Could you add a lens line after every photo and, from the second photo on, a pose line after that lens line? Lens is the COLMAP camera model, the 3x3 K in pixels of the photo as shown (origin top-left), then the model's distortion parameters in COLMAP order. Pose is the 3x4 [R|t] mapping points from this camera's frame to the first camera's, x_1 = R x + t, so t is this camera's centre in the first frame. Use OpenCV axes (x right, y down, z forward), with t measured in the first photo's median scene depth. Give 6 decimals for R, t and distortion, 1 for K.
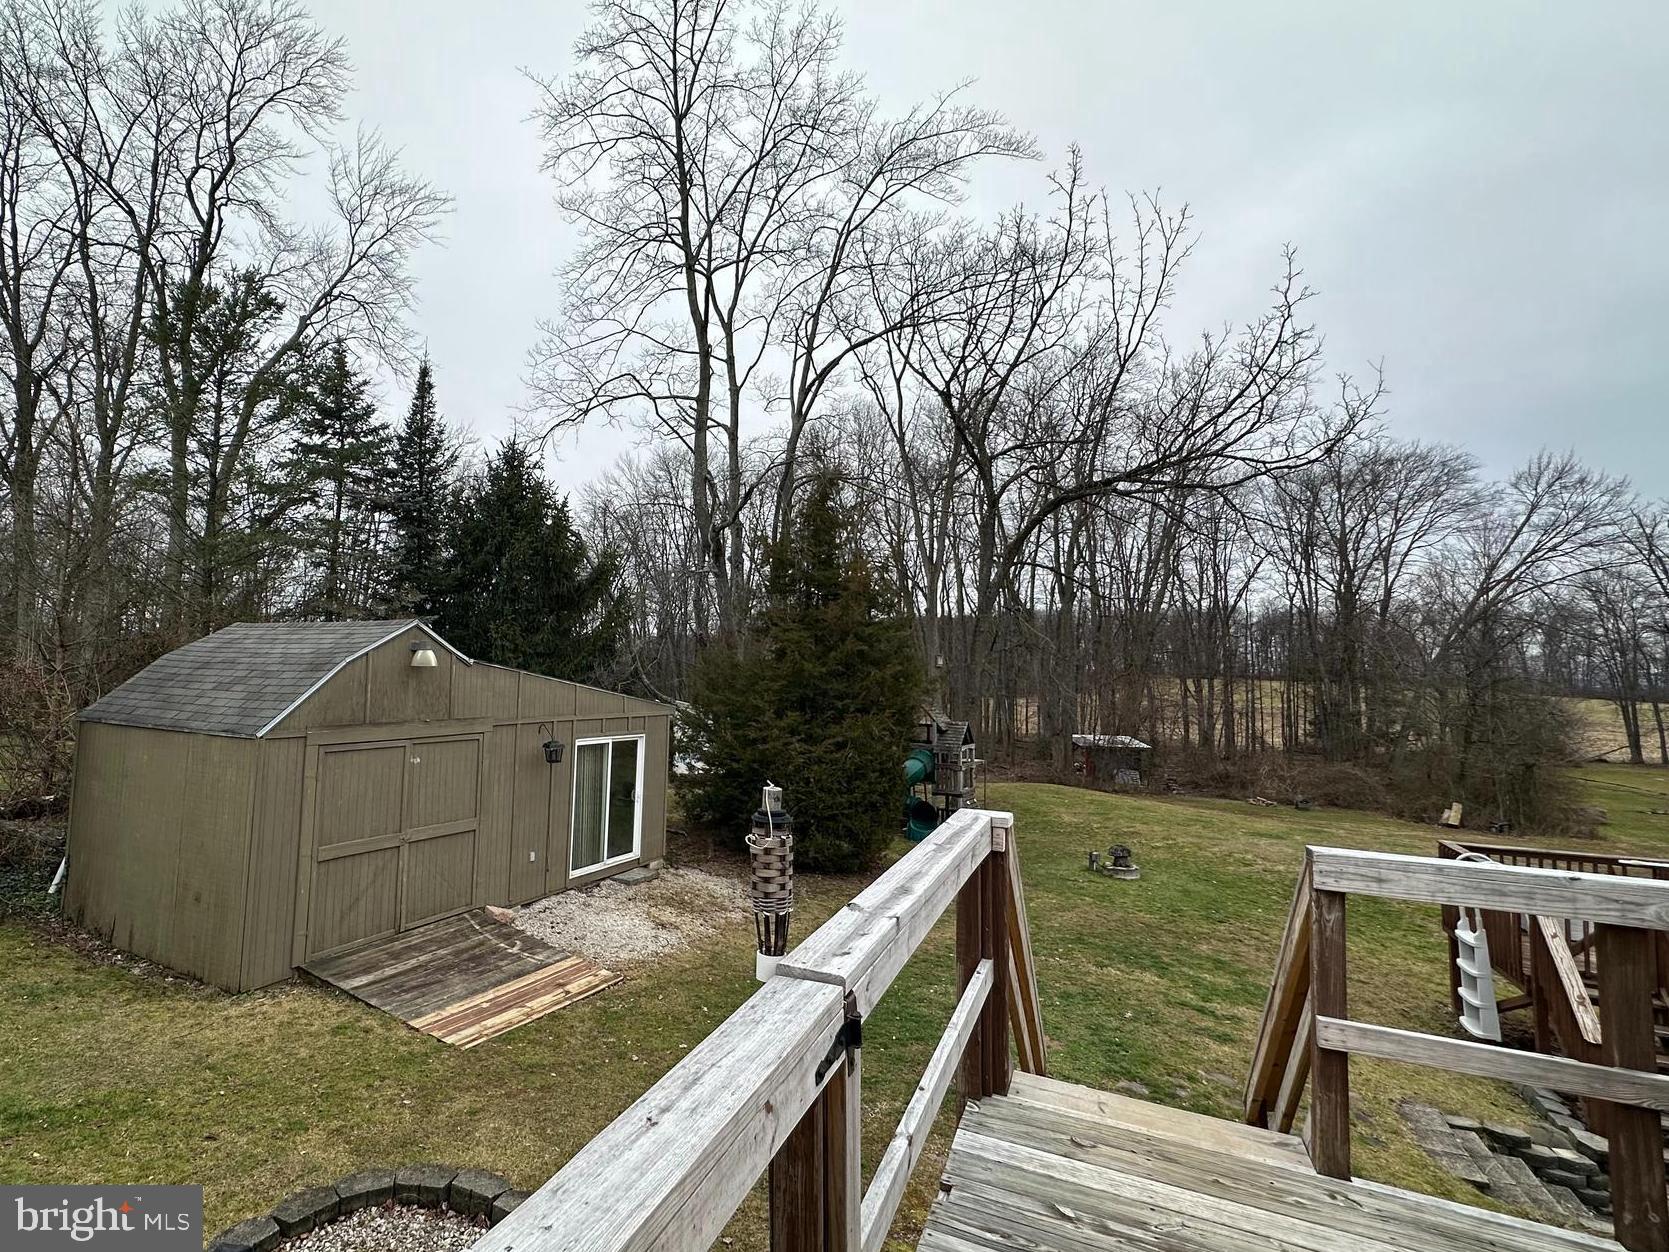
lens RADIAL K [[819.9, 0, 690.6], [0, 819.9, 603.8], [0, 0, 1]] dist [-0.003212, 0.001251]
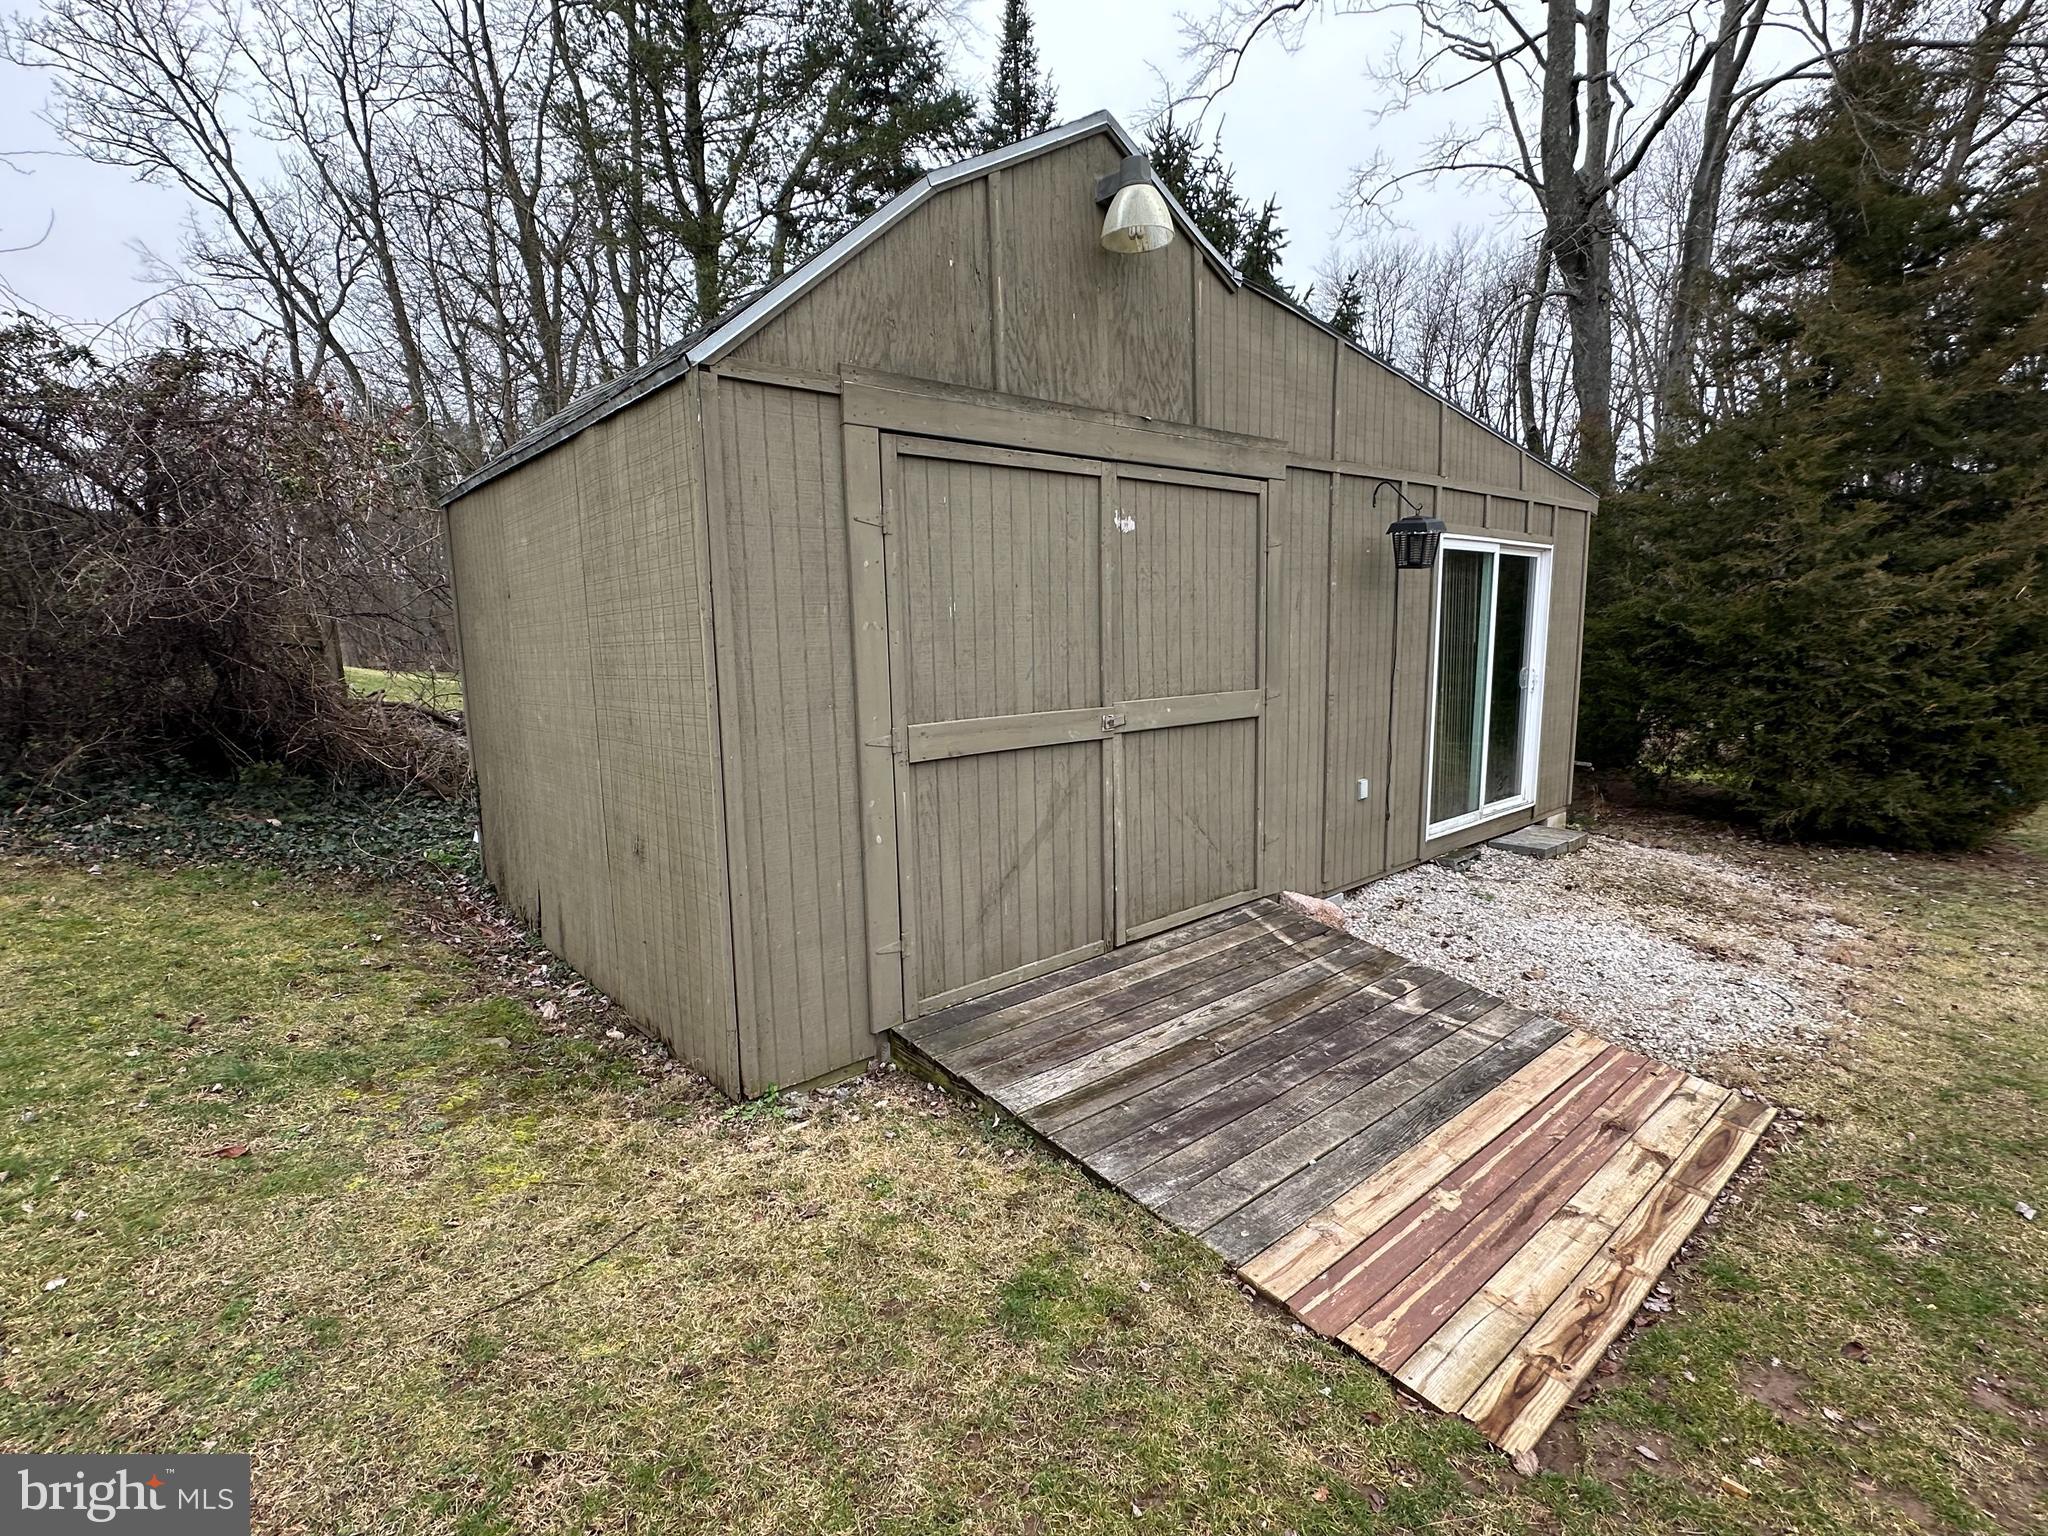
lens RADIAL K [[951.8, 0, 1016.4], [0, 951.8, 774.7], [0, 0, 1]] dist [-0.003840, 0.001248]
pose [[0.949452, -0.003152, -0.313896, -0.180202], [0.075859, 0.972616, 0.219687, 0.149502], [0.304607, -0.232395, 0.923692, 0.404536]]
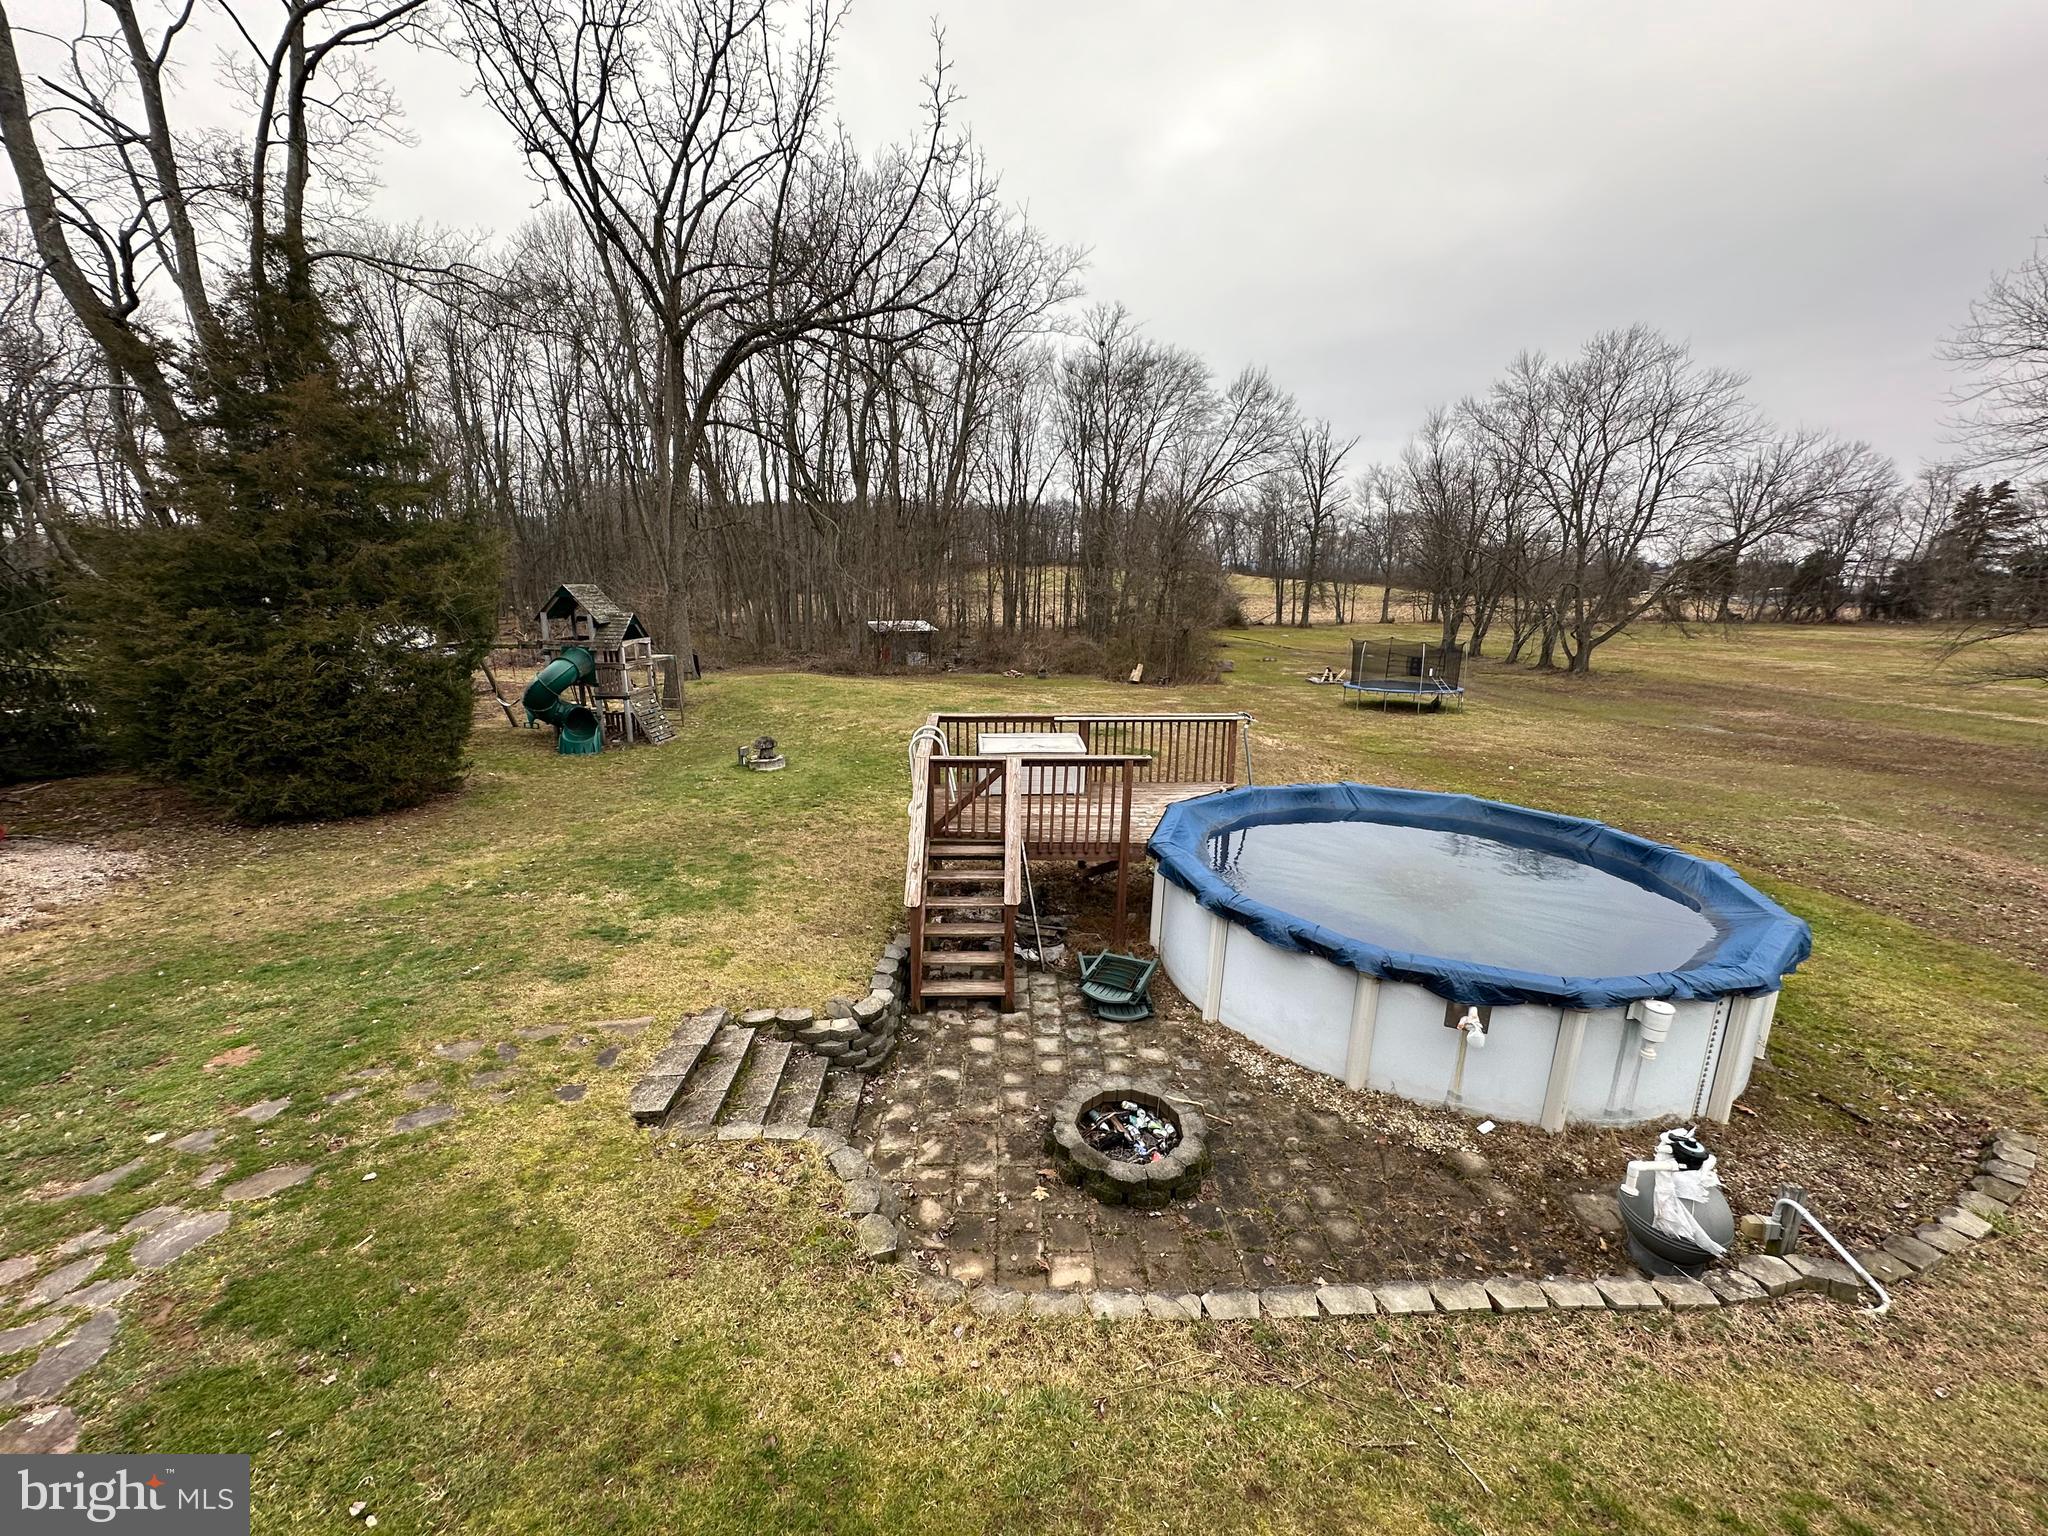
lens RADIAL K [[818.3, 0, 1022.9], [0, 818.3, 768.1], [0, 0, 1]] dist [-0.004912, 0.000902]
pose [[0.865873, -0.129715, 0.483154, 0.431013], [-0.033352, 0.948682, 0.314469, 0.026635], [-0.499151, -0.288404, 0.817112, 0.083290]]
